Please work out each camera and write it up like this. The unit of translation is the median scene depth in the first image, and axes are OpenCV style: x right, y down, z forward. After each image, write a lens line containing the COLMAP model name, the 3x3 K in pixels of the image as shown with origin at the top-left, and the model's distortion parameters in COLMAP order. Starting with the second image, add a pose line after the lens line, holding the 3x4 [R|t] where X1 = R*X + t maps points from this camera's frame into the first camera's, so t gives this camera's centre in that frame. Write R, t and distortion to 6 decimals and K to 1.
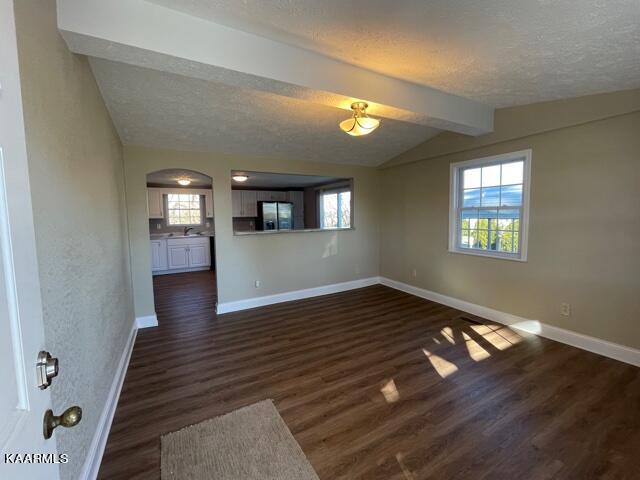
lens RADIAL K [[259.2, 0, 320.3], [0, 259.2, 235.2], [0, 0, 1]] dist [0.003710, -0.000046]
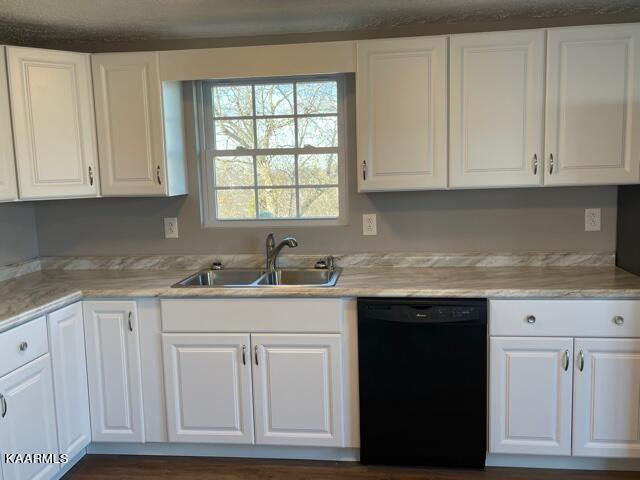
lens RADIAL K [[564.8, 0, 319.3], [0, 564.8, 239.0], [0, 0, 1]] dist [0.064113, -0.084704]
pose [[0.803674, 0.062739, -0.591753, -0.209598], [-0.030632, 0.997470, 0.064152, -0.059359], [0.594281, -0.033431, 0.803563, 0.651738]]
